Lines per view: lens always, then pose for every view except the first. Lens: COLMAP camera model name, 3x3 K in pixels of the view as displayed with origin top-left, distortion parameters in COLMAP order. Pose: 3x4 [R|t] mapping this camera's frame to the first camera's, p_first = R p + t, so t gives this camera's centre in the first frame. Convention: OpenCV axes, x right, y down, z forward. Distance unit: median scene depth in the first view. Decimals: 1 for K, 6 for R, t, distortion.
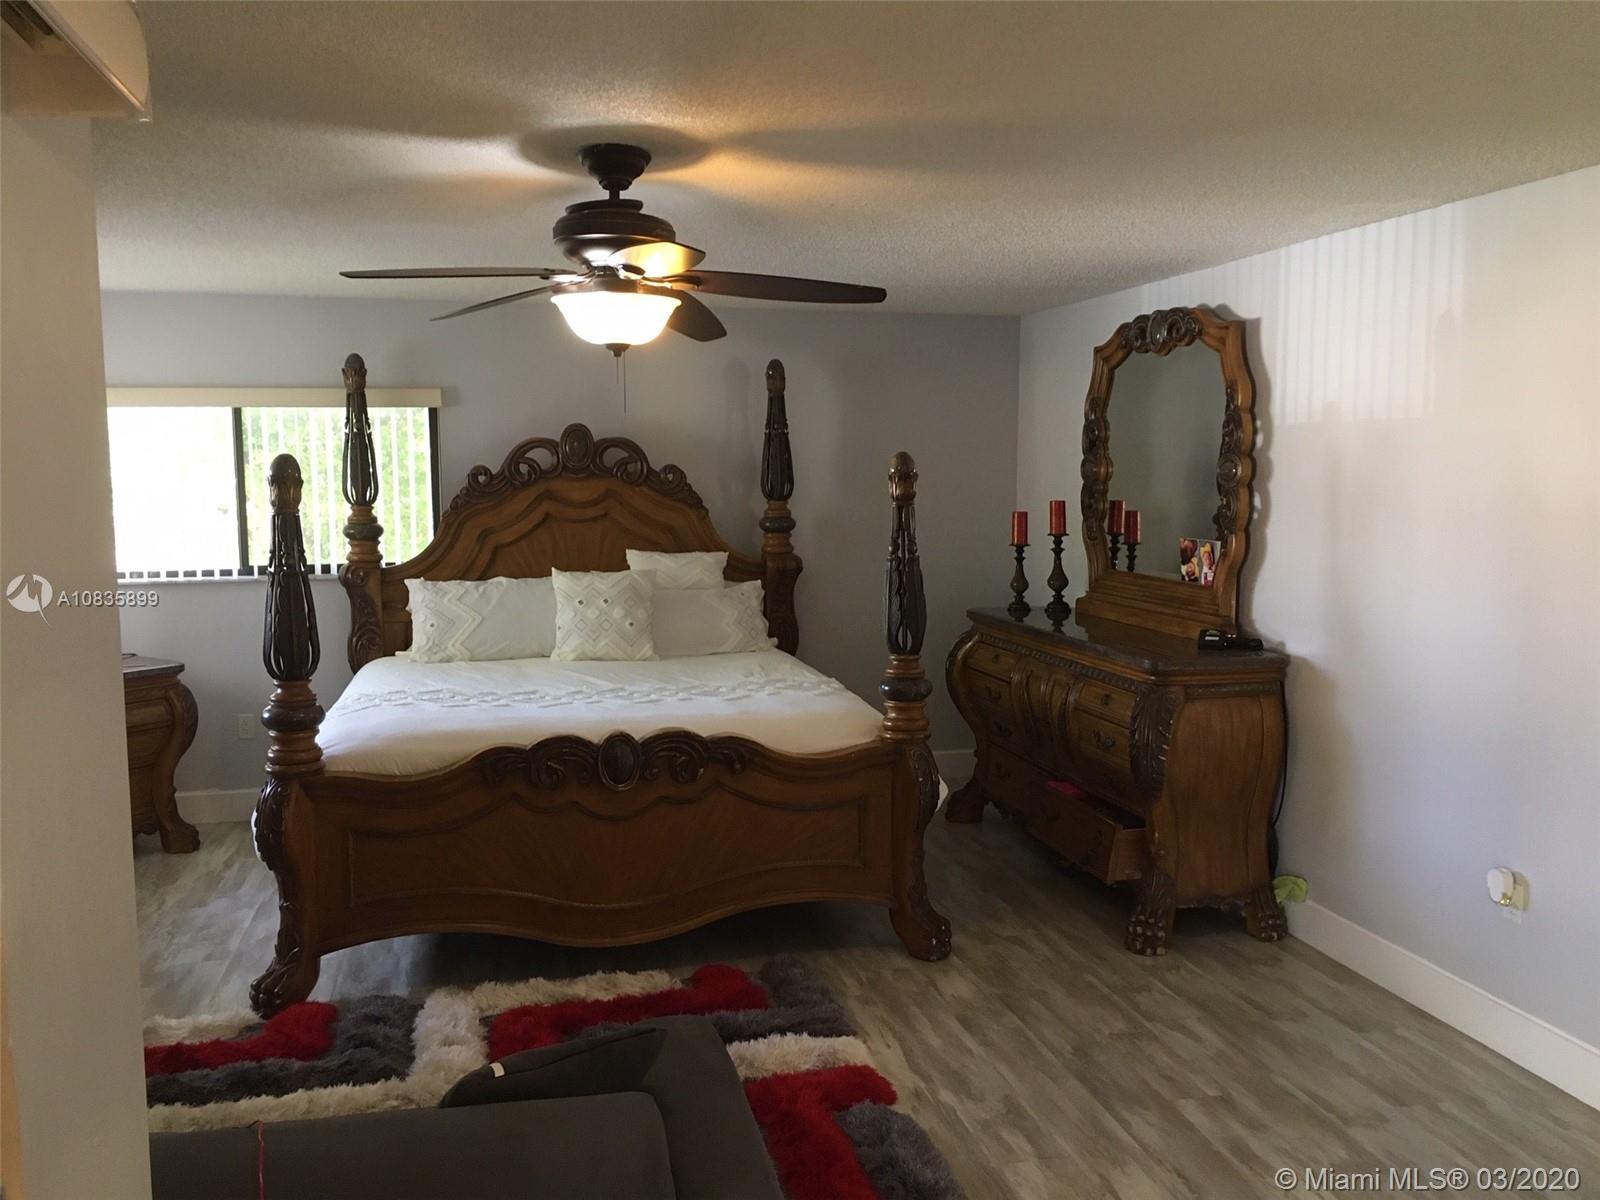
lens RADIAL K [[1352.4, 0, 798.7], [0, 1352.4, 600.6], [0, 0, 1]] dist [0.044483, -0.006178]
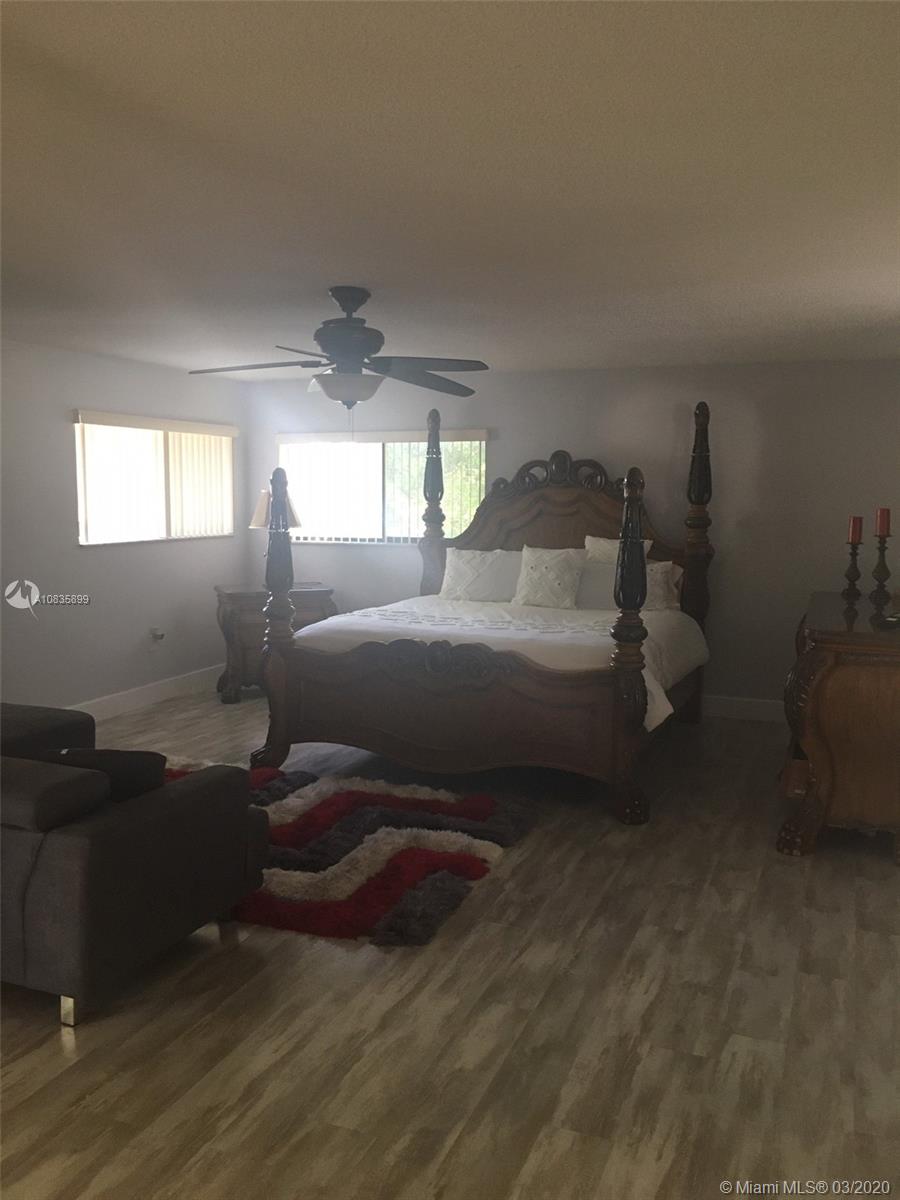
lens RADIAL K [[1014.3, 0, 449.0], [0, 1014.3, 600.3], [0, 0, 1]] dist [0.044483, -0.006178]
pose [[0.824103, 0.075692, -0.561360, 0.407244], [-0.067371, 0.997095, 0.035540, 0.003589], [0.562420, 0.008531, 0.826808, 0.002895]]
